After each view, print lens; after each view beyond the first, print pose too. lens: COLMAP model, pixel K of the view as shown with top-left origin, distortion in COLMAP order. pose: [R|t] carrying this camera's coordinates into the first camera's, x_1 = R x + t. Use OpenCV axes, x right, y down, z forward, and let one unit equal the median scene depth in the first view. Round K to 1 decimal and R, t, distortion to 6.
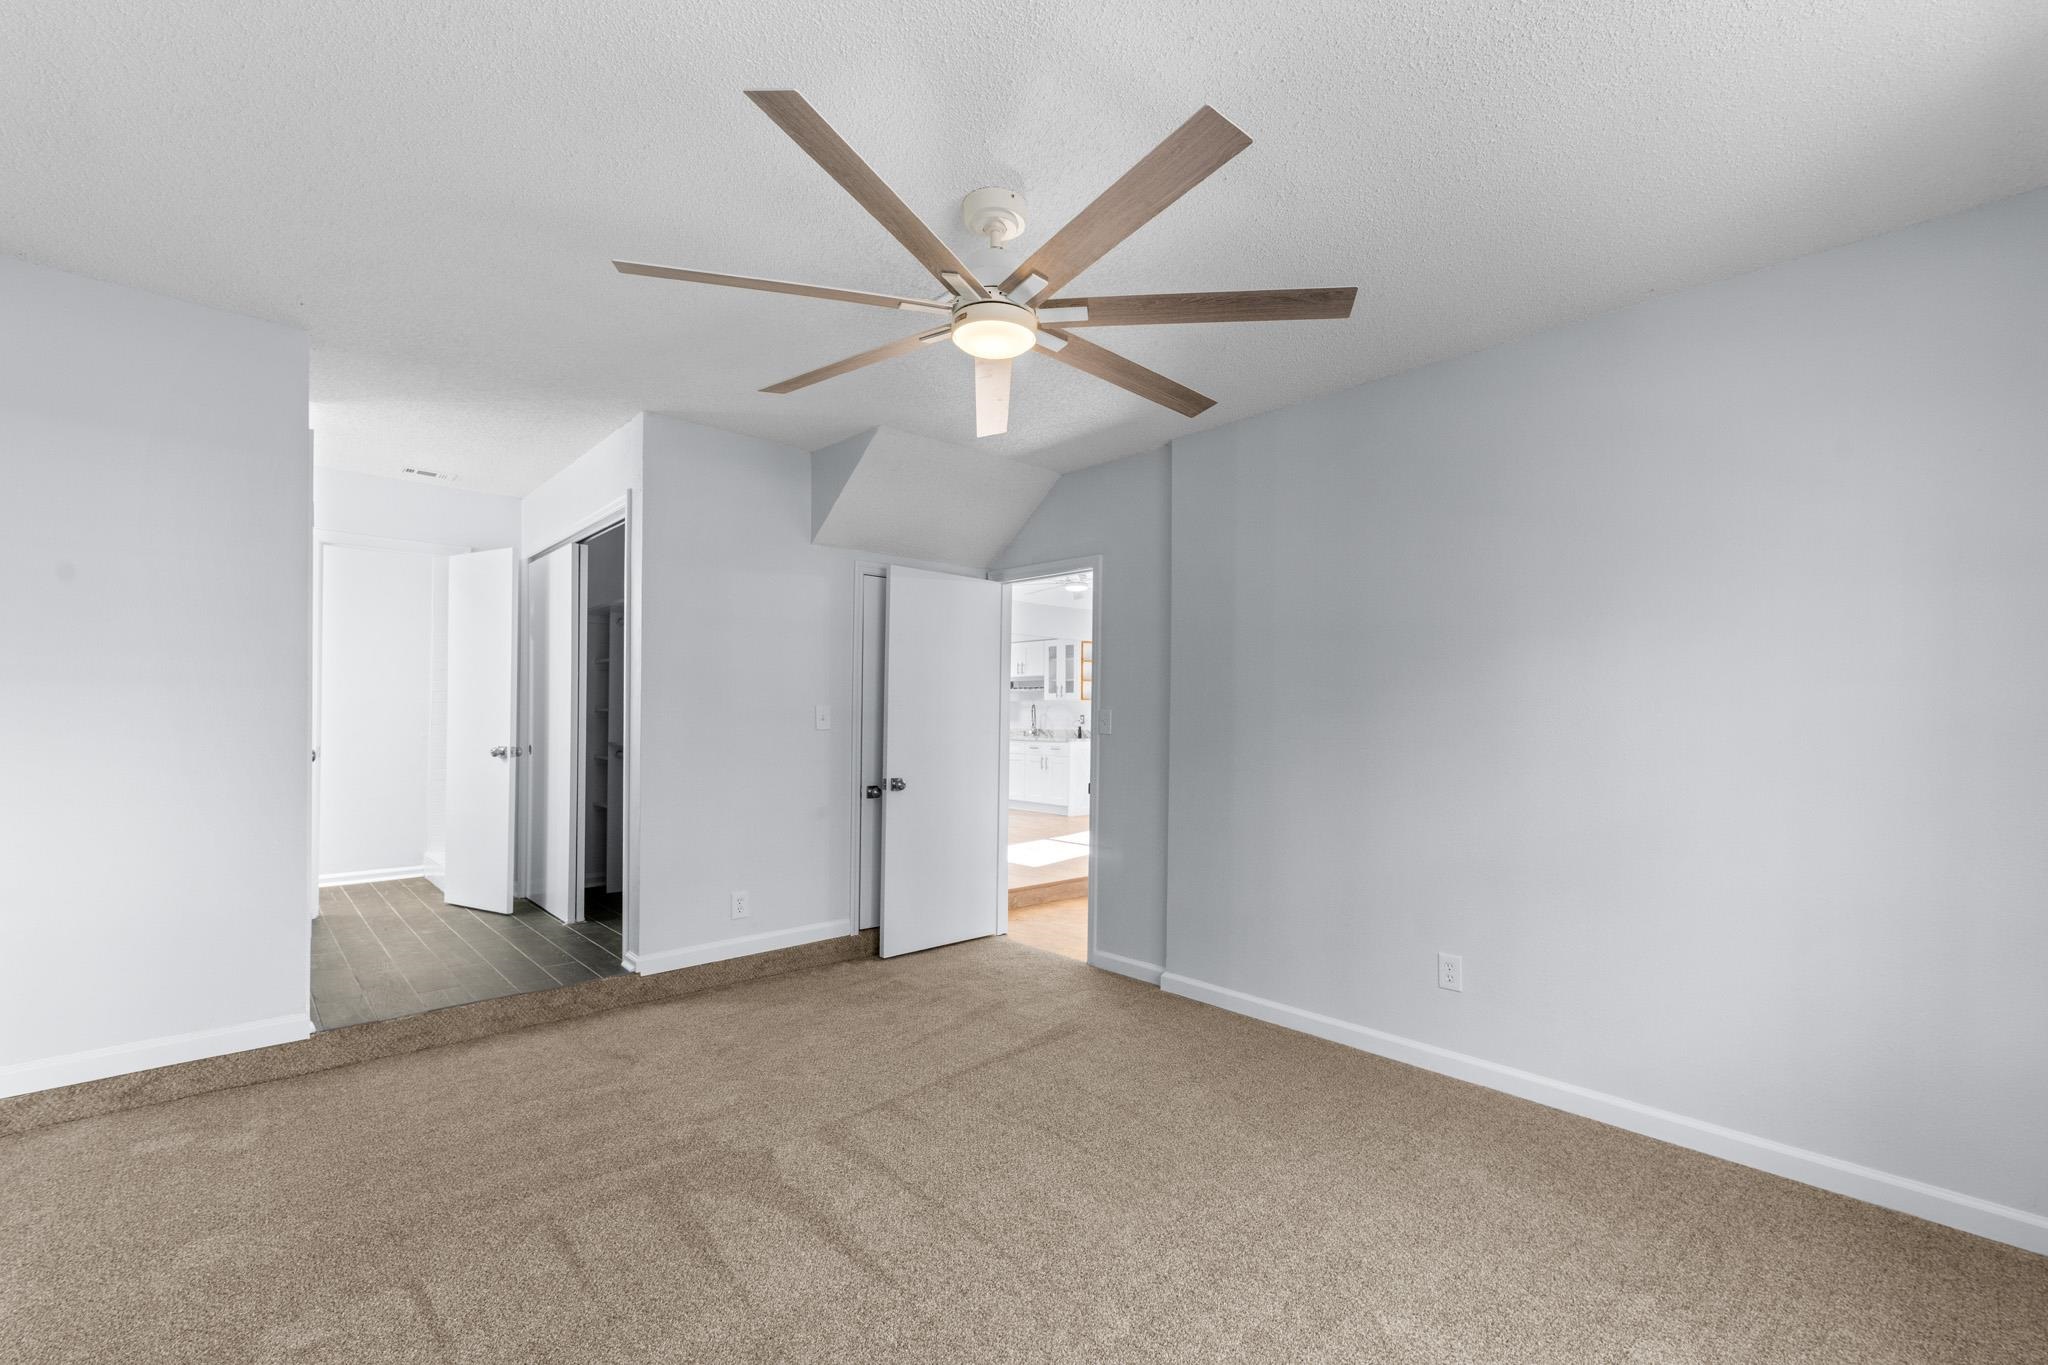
lens RADIAL K [[862.1, 0, 1034.1], [0, 862.1, 729.9], [0, 0, 1]] dist [0.001245, -0.000418]
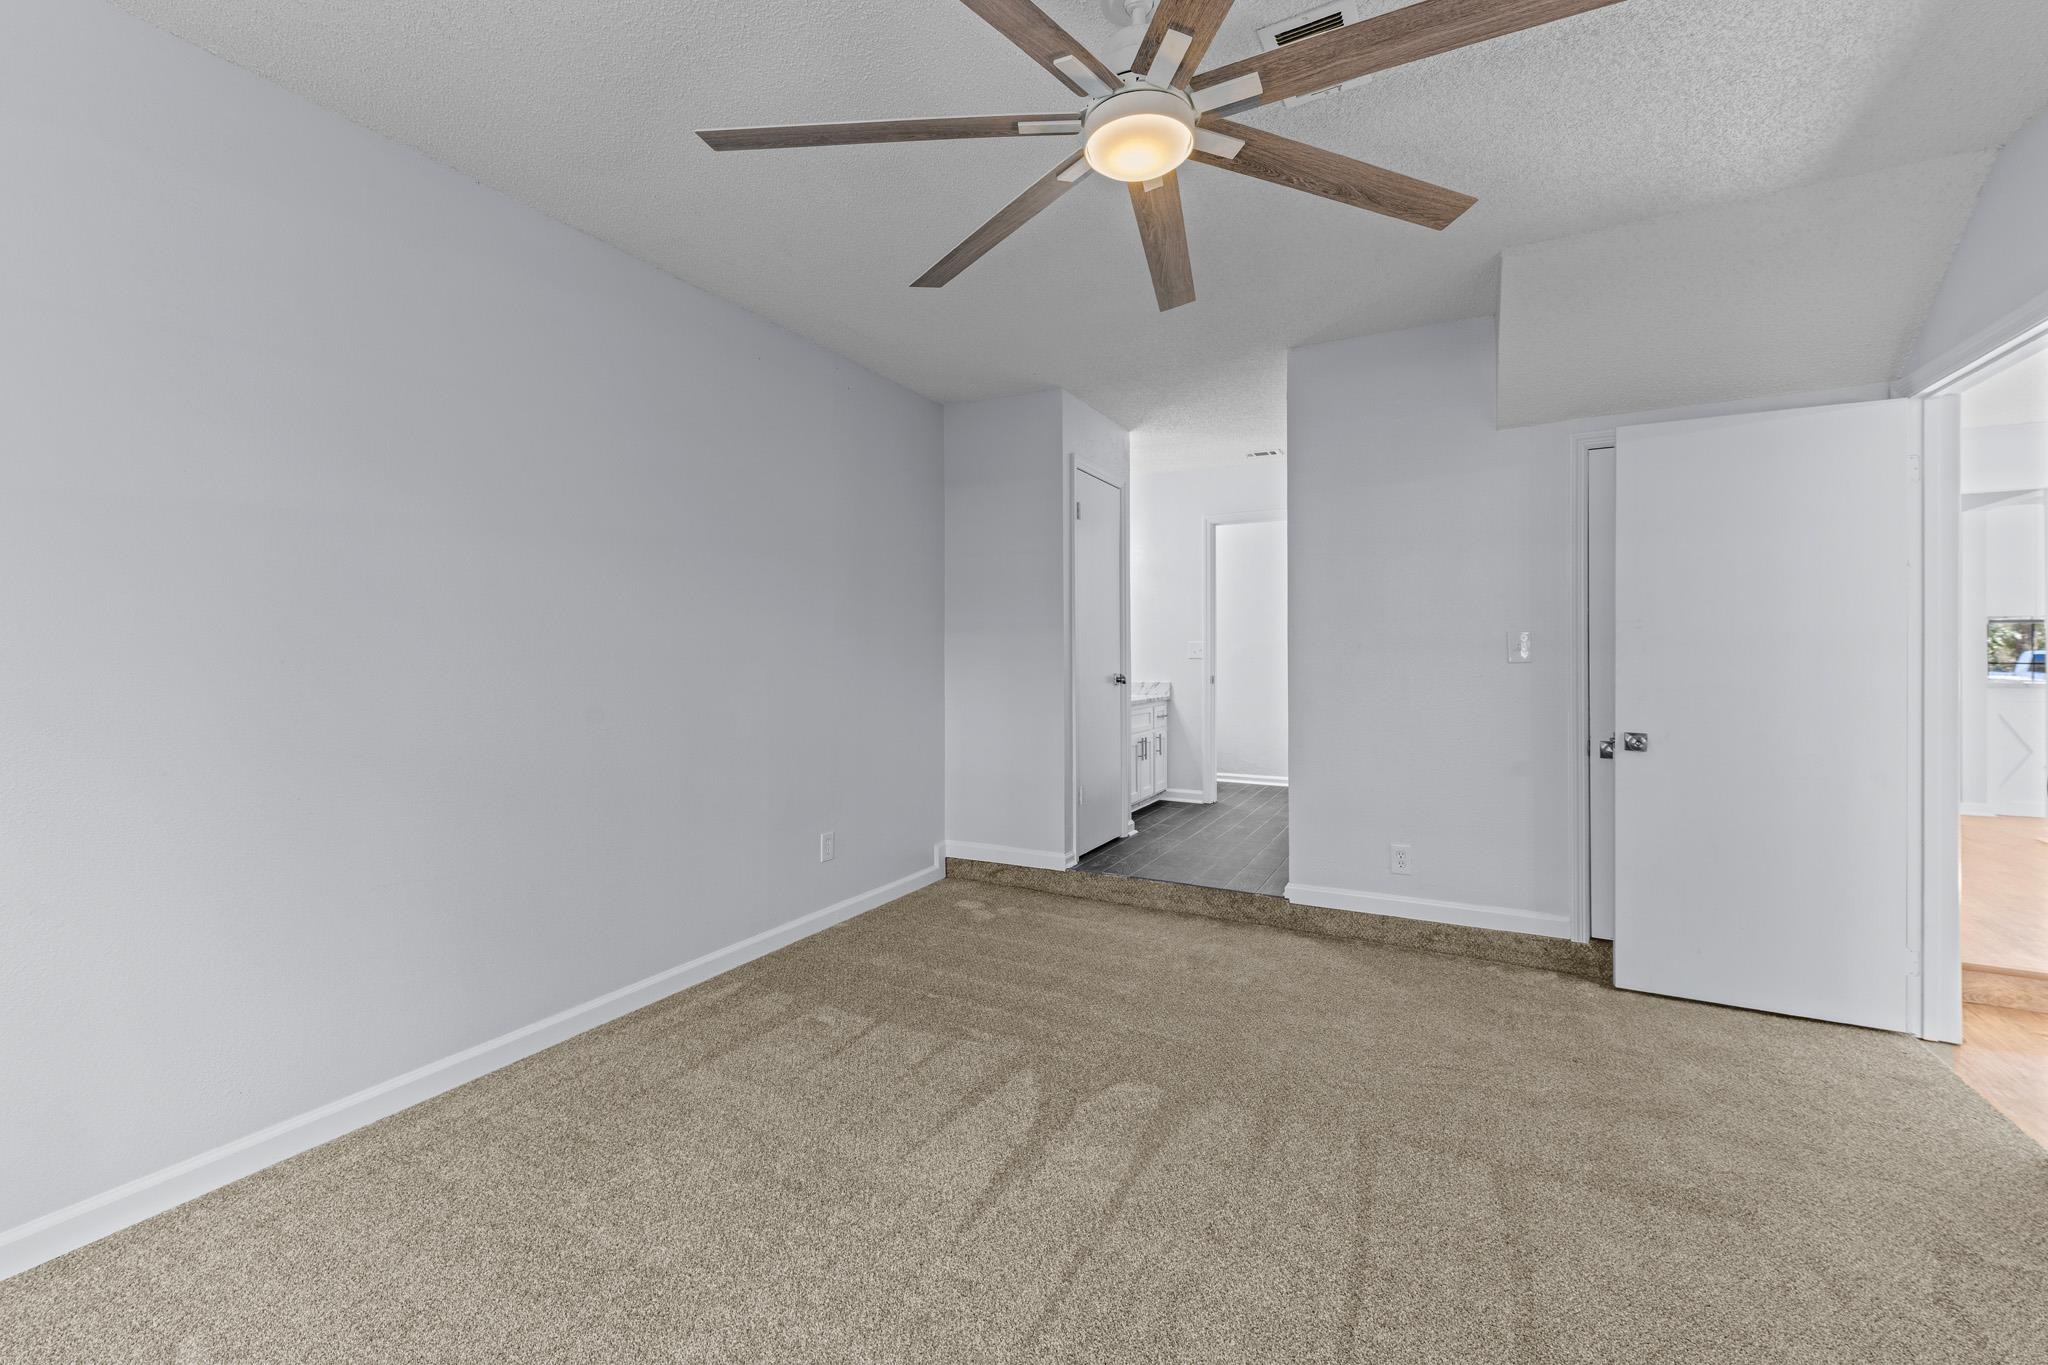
lens RADIAL K [[824.4, 0, 1019.8], [0, 824.4, 657.0], [0, 0, 1]] dist [0.000771, -0.000075]
pose [[0.312344, -0.007652, -0.949938, 0.329879], [-0.006659, 0.999925, -0.010245, 0.005578], [0.949946, 0.009526, 0.312270, 0.341242]]
